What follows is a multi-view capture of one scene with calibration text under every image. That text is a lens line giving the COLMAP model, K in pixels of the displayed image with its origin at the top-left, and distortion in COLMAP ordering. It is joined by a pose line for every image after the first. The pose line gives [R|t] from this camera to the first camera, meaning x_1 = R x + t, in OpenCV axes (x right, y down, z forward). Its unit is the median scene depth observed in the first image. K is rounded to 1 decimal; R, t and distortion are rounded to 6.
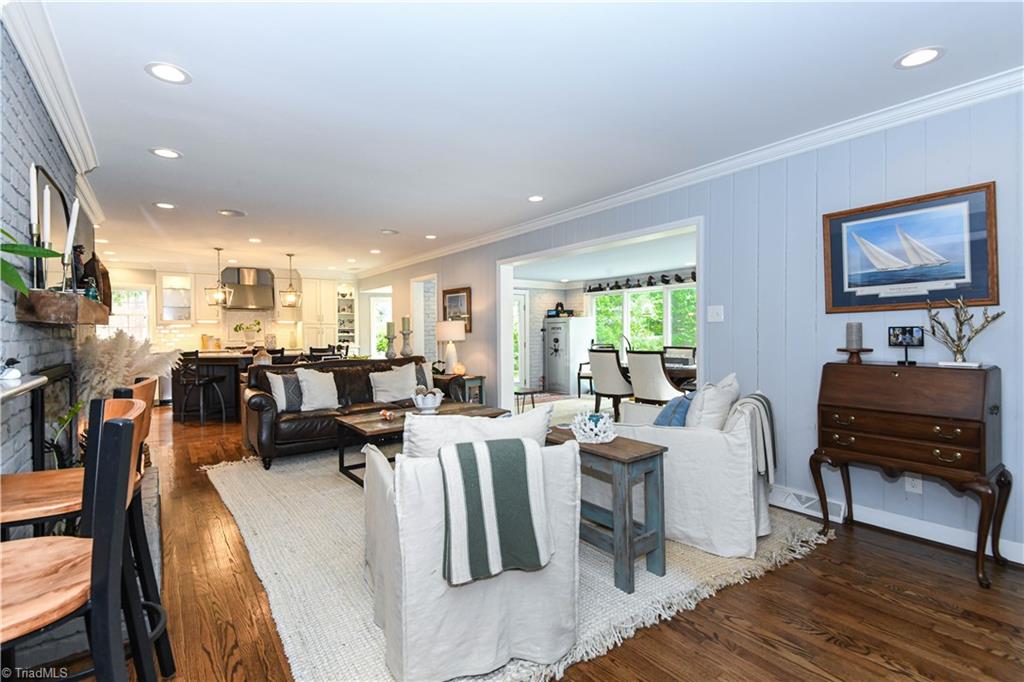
lens RADIAL K [[465.6, 0, 506.4], [0, 465.6, 336.3], [0, 0, 1]] dist [0.033550, -0.028852]
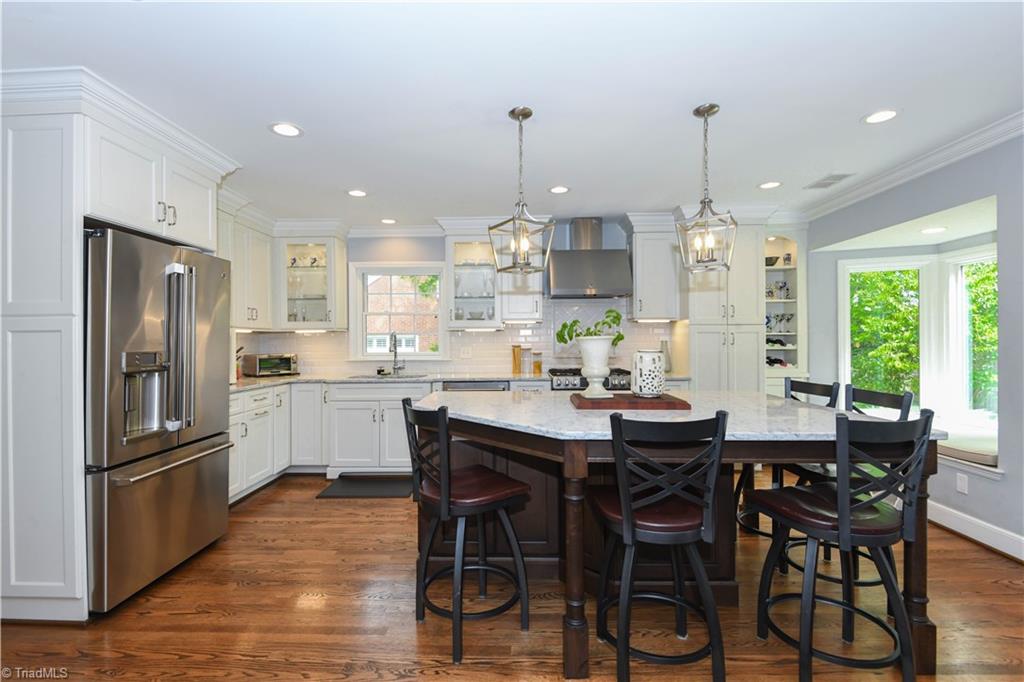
lens RADIAL K [[465.6, 0, 506.4], [0, 465.6, 336.3], [0, 0, 1]] dist [0.033550, -0.028852]
pose [[0.789386, 0.004019, -0.613884, -0.284563], [-0.005696, 0.999983, -0.000778, -0.012964], [0.613871, 0.004111, 0.789396, 0.504235]]
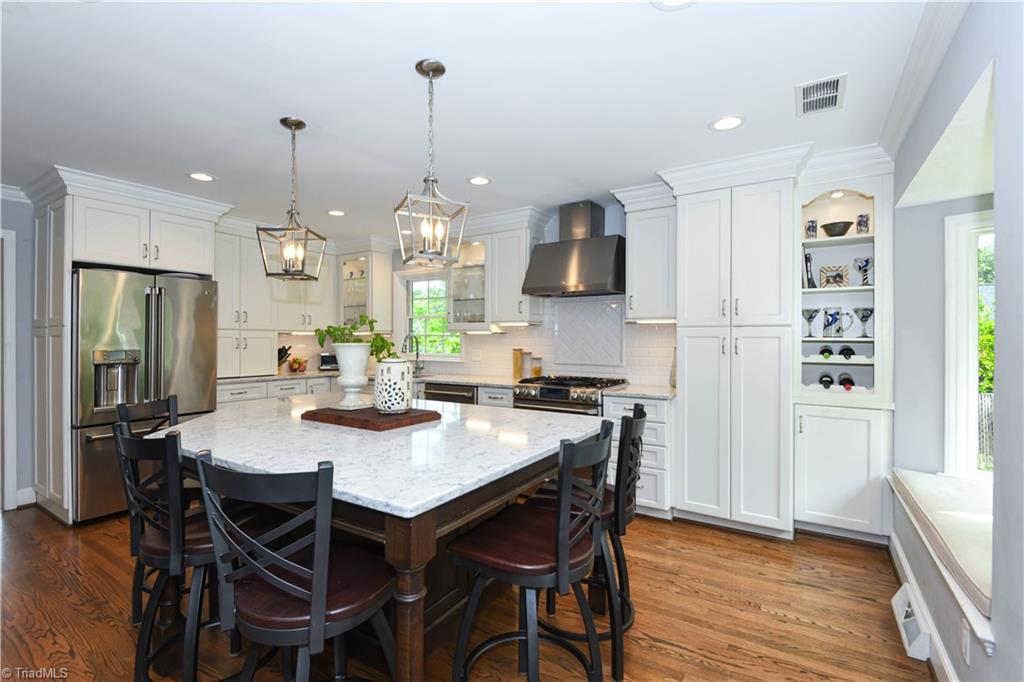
lens RADIAL K [[465.6, 0, 506.4], [0, 465.6, 336.3], [0, 0, 1]] dist [0.033550, -0.028852]
pose [[0.361901, 0.009526, -0.932168, -0.148633], [-0.009194, 0.999936, 0.006649, -0.019333], [0.932171, 0.006164, 0.361965, 0.727254]]
